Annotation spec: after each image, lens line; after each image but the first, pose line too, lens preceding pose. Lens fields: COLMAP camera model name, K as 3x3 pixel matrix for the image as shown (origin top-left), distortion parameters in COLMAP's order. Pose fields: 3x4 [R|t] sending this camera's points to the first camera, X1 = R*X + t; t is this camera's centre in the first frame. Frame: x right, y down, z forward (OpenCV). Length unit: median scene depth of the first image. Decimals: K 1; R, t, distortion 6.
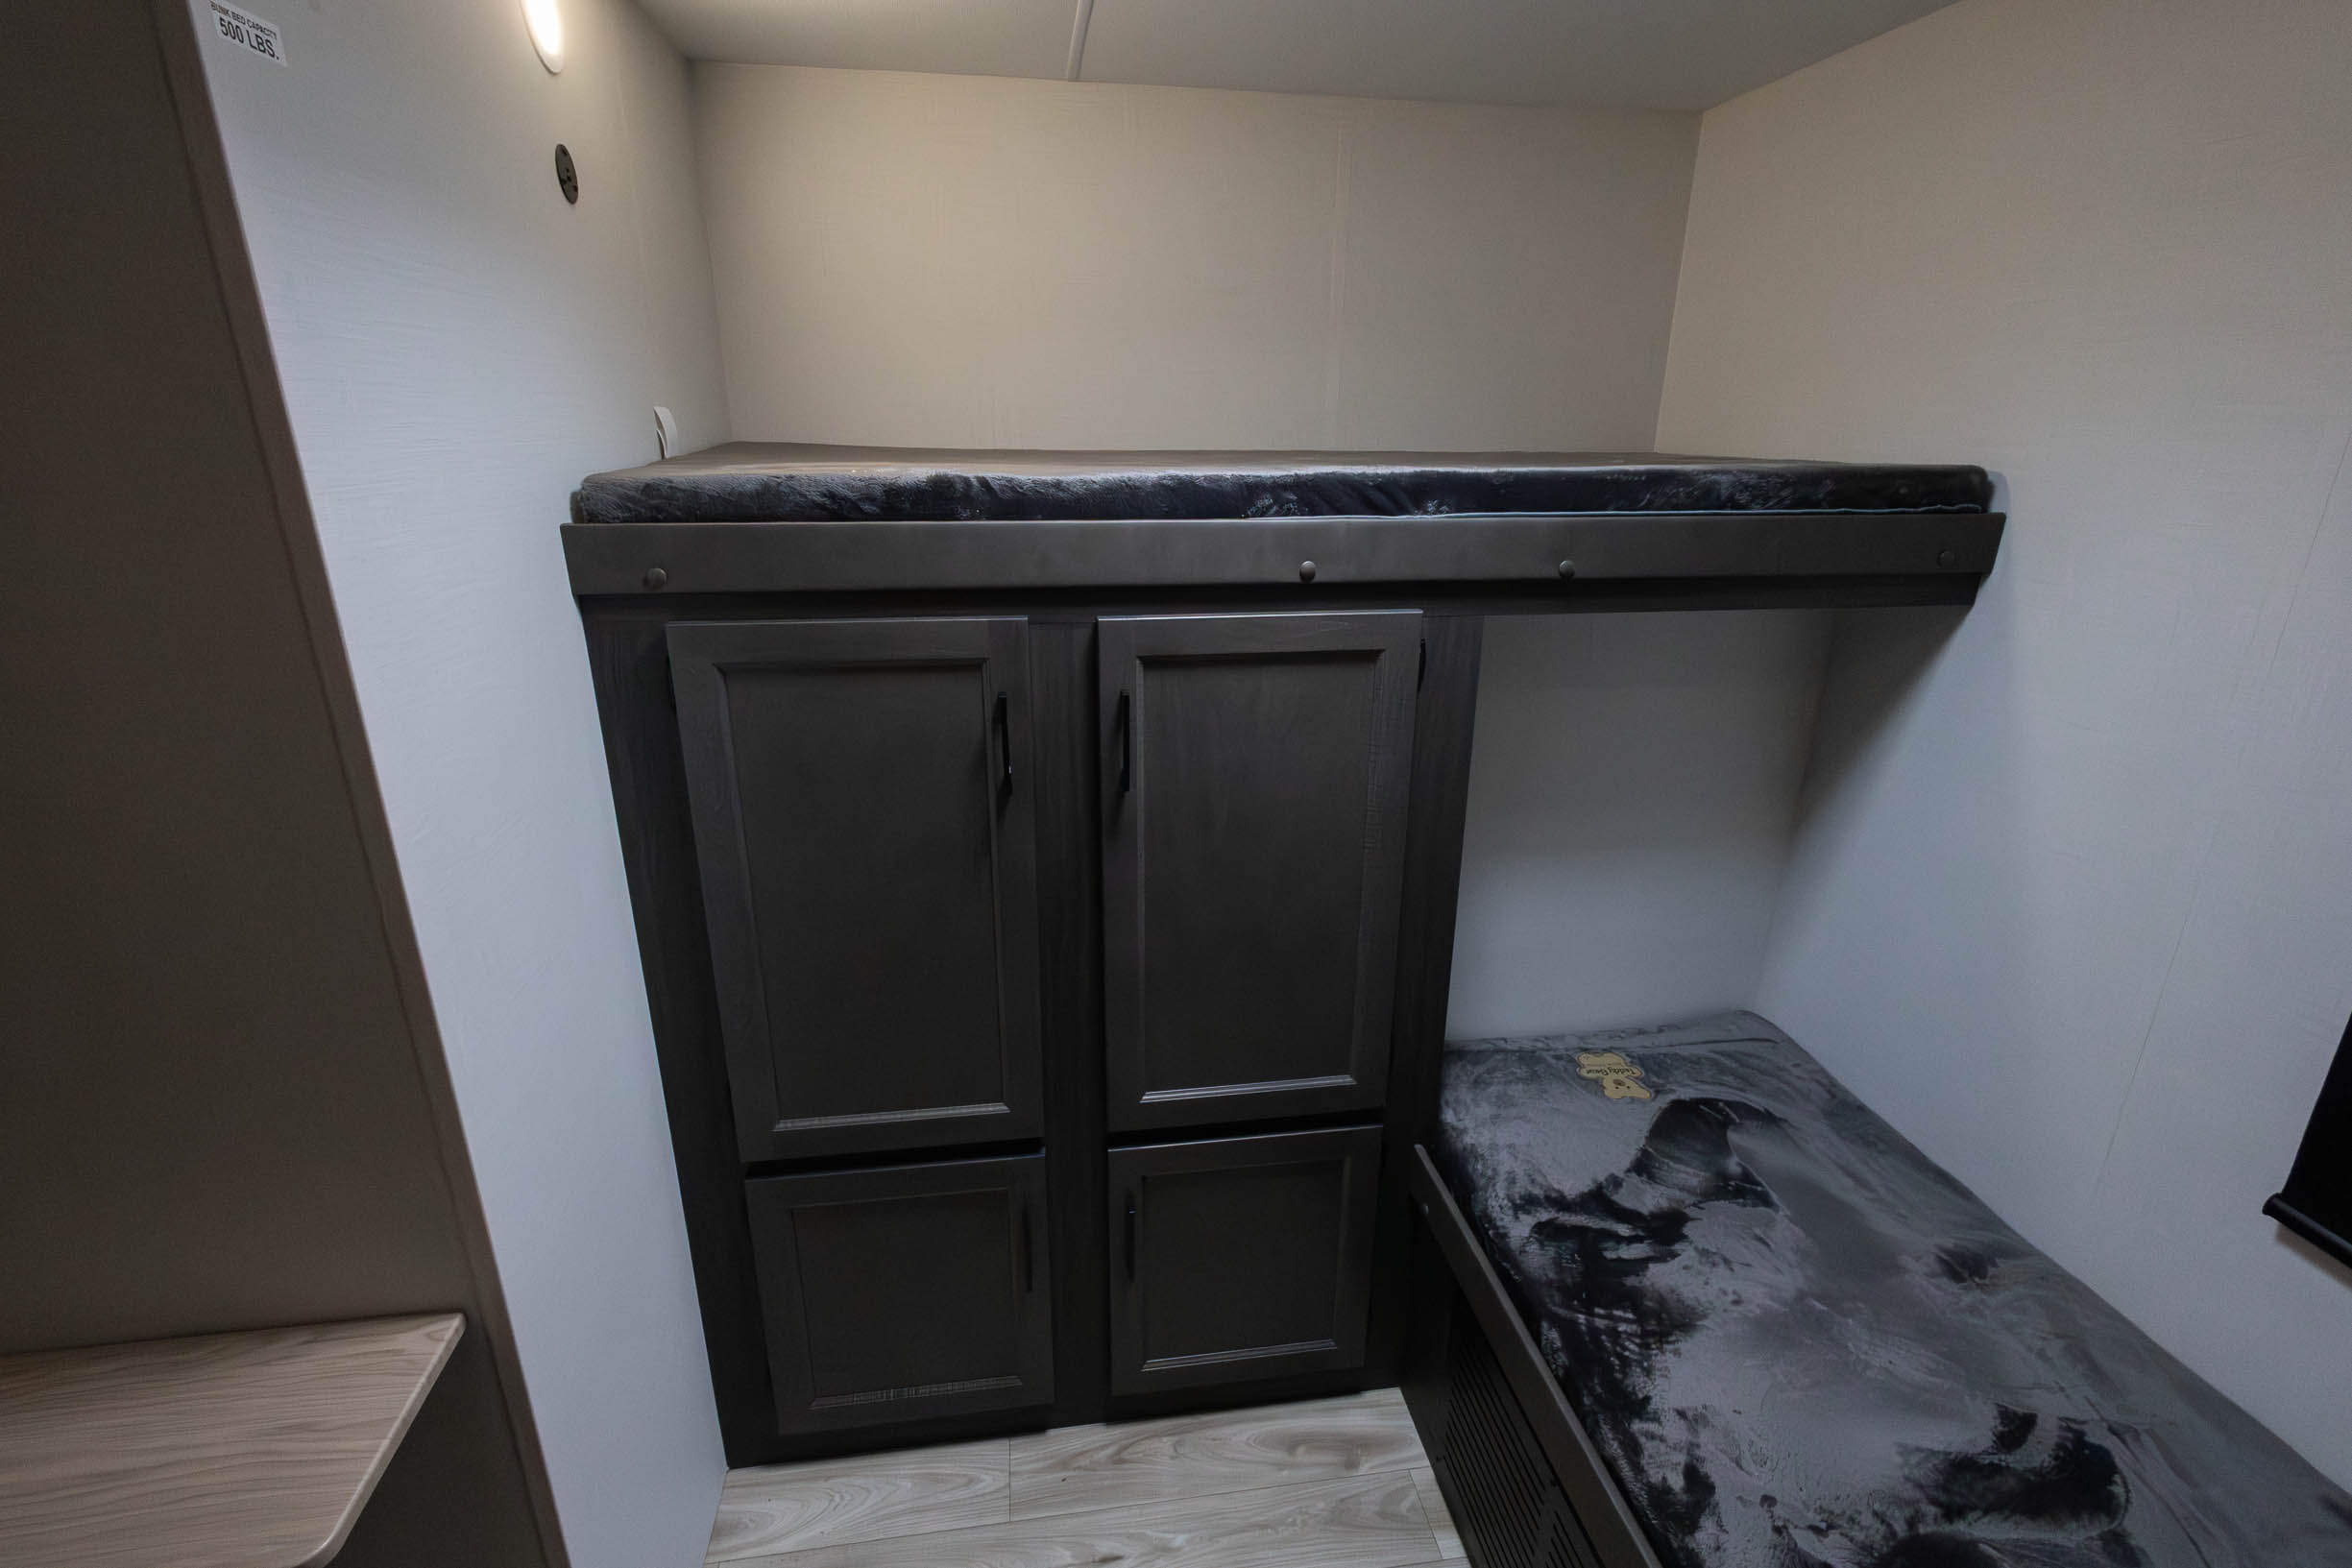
lens RADIAL K [[1068.7, 0, 1178.8], [0, 1068.7, 774.8], [0, 0, 1]] dist [0.009712, -0.004435]
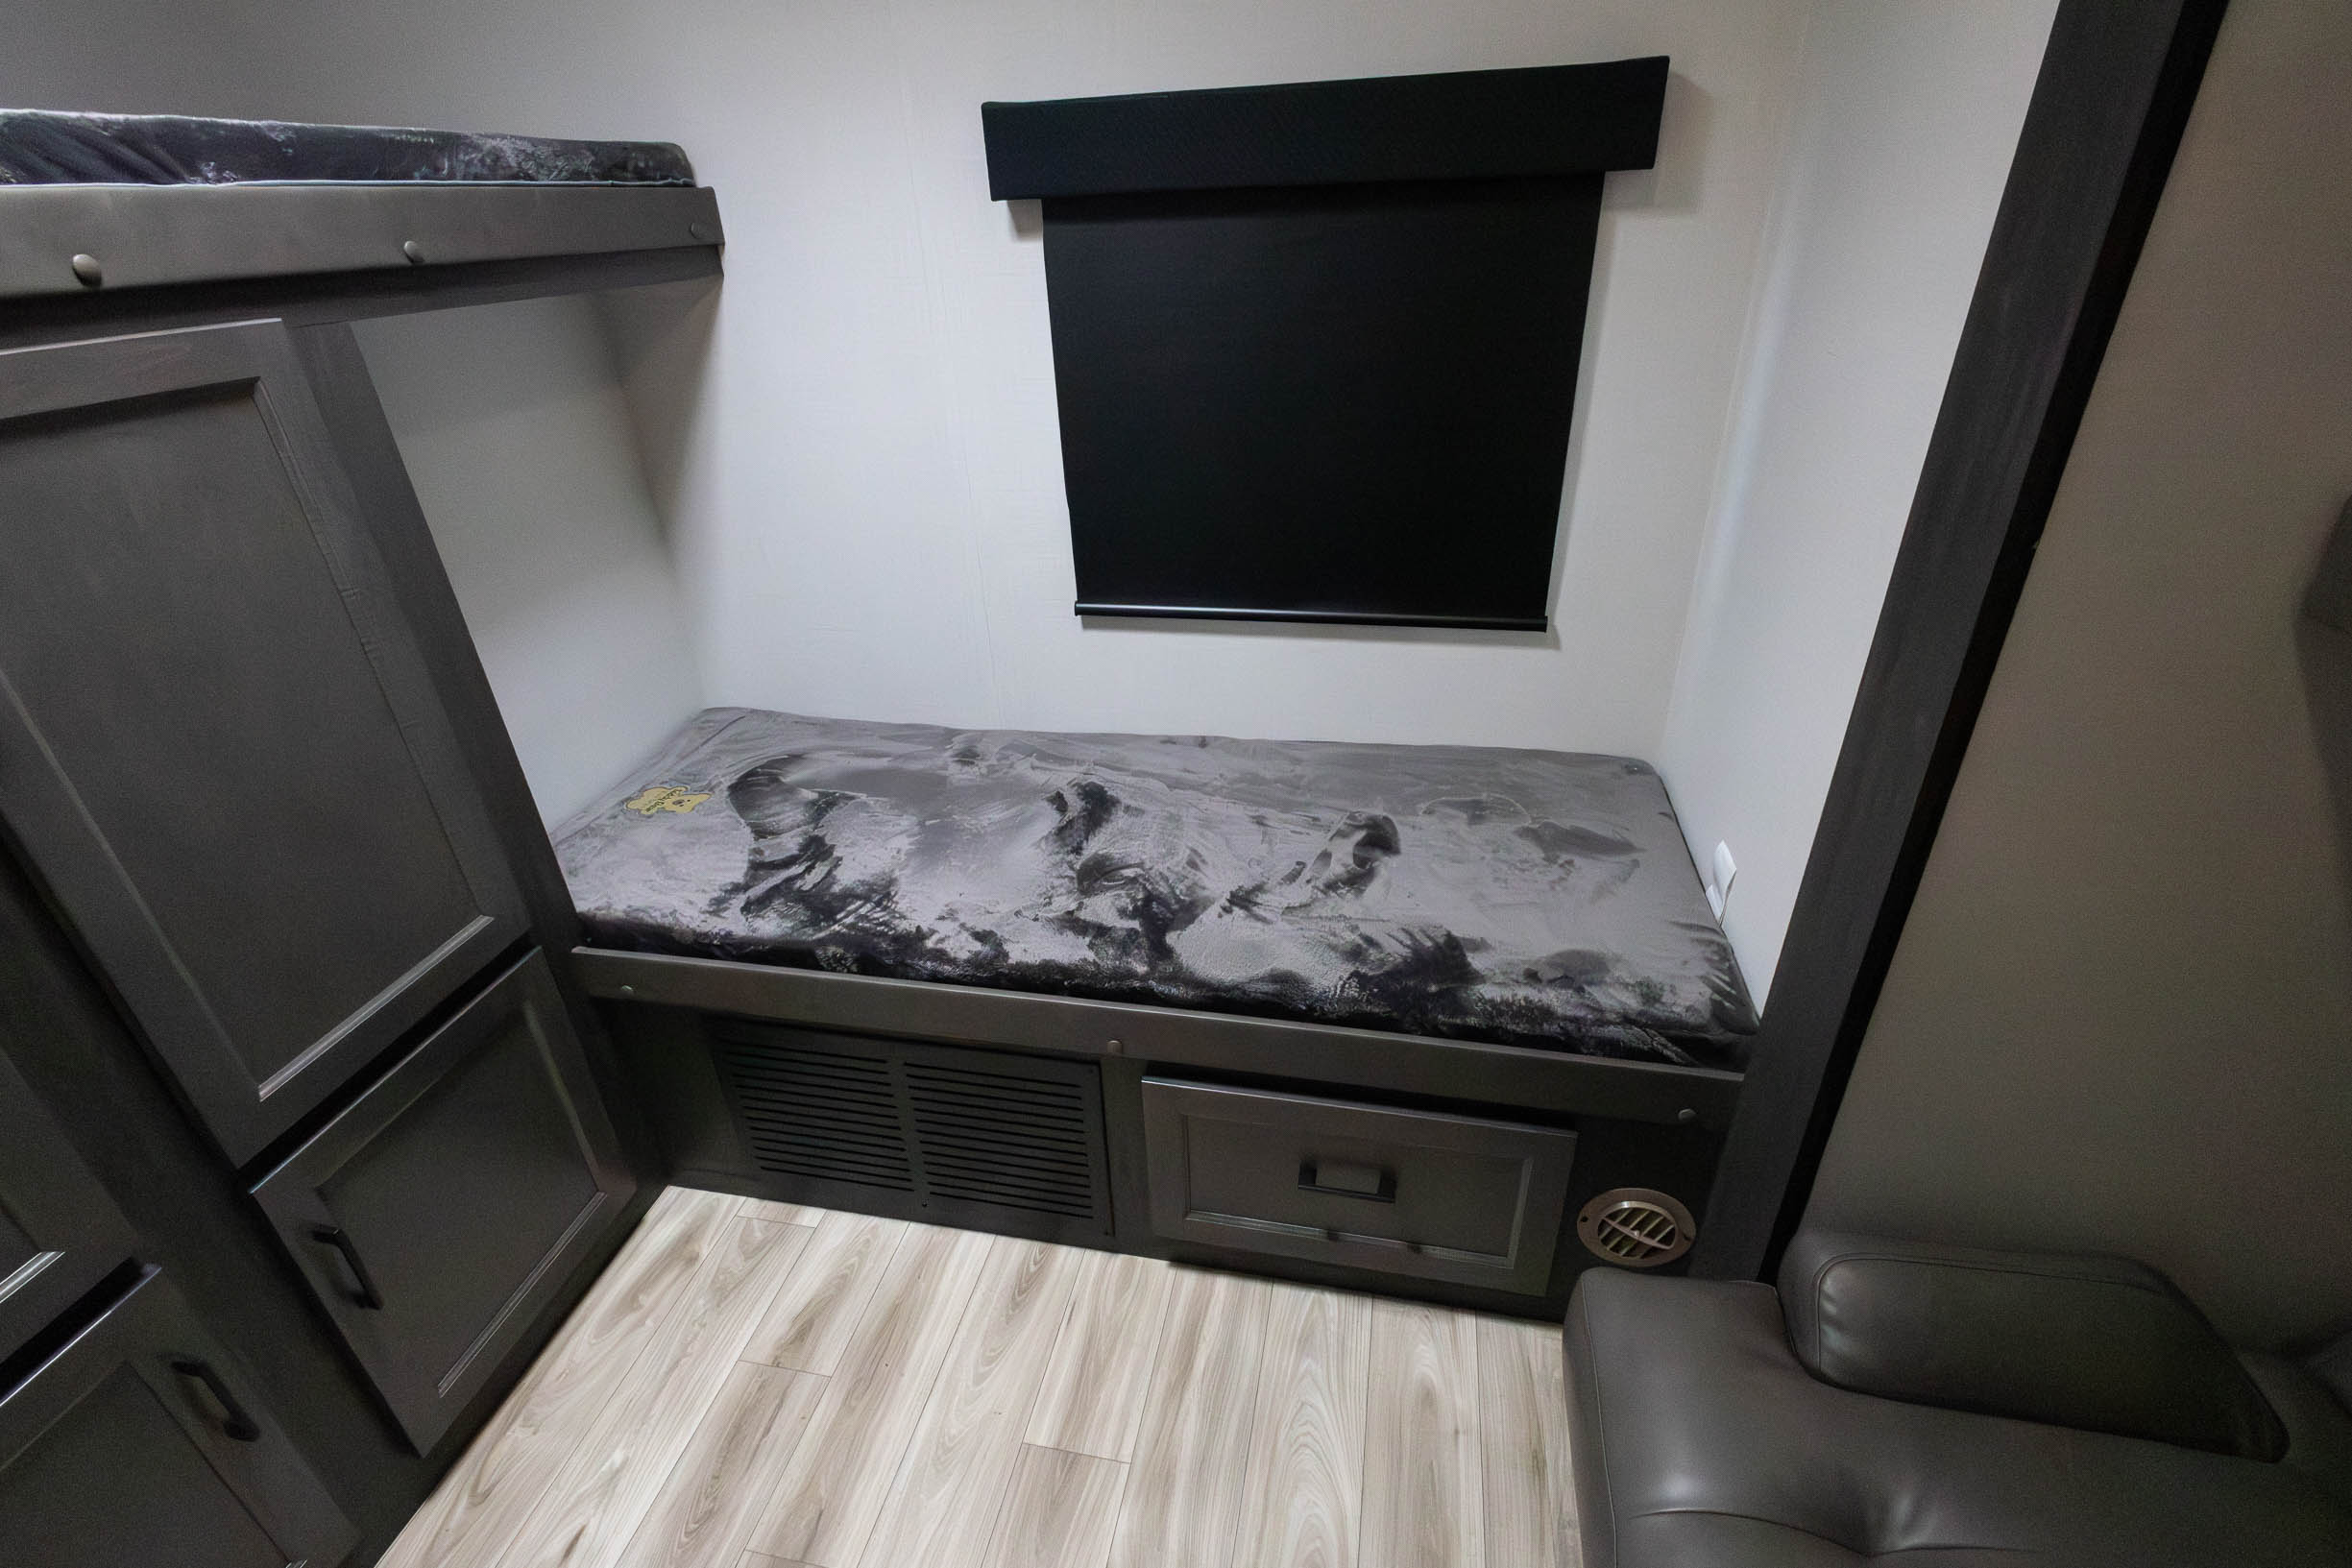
lens RADIAL K [[1068.7, 0, 1186.0], [0, 1068.7, 774.0], [0, 0, 1]] dist [0.009712, -0.004435]
pose [[0.342232, -0.466479, 0.815643, -0.324196], [0.336125, 0.871397, 0.357332, 0.074225], [-0.877438, 0.151868, 0.455016, 0.116135]]
